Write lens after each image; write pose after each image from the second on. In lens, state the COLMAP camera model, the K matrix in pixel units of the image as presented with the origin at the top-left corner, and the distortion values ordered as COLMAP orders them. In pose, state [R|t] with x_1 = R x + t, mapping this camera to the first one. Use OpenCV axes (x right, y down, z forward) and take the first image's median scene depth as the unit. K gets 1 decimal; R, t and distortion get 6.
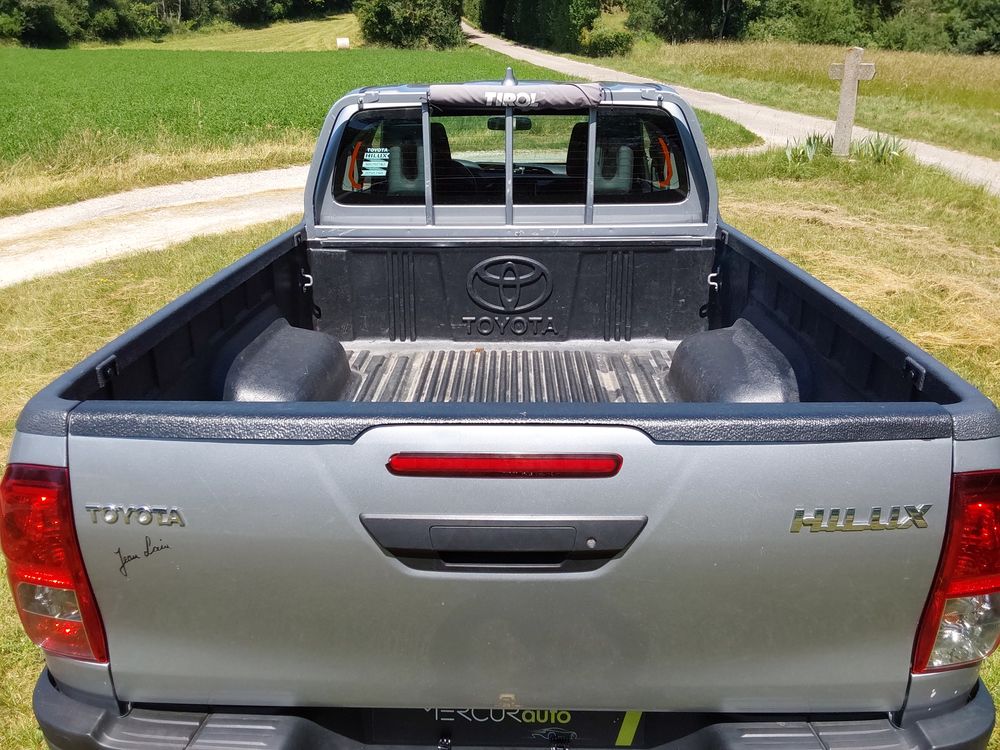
lens RADIAL K [[810.7, 0, 487.2], [0, 810.7, 385.4], [0, 0, 1]] dist [0.109054, -0.154804]
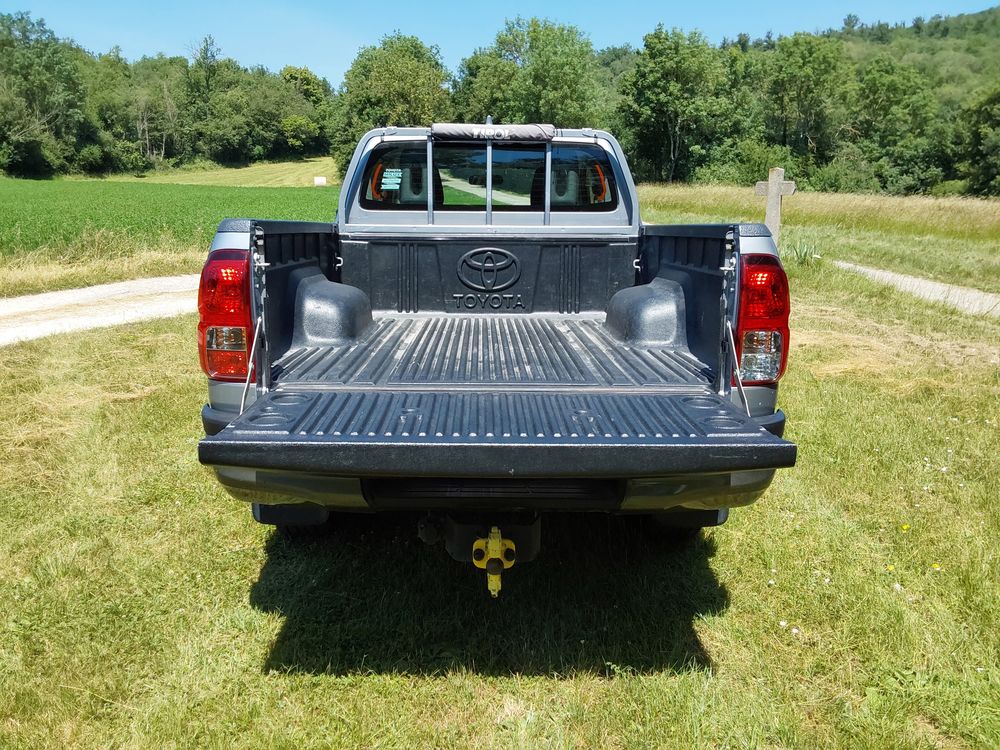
lens RADIAL K [[810.7, 0, 487.2], [0, 810.7, 385.4], [0, 0, 1]] dist [0.109054, -0.154804]
pose [[0.999133, 0.008459, 0.040756, -0.028037], [-0.002000, 0.987759, -0.155976, 0.270442], [-0.041577, 0.155759, 0.986920, -0.292418]]
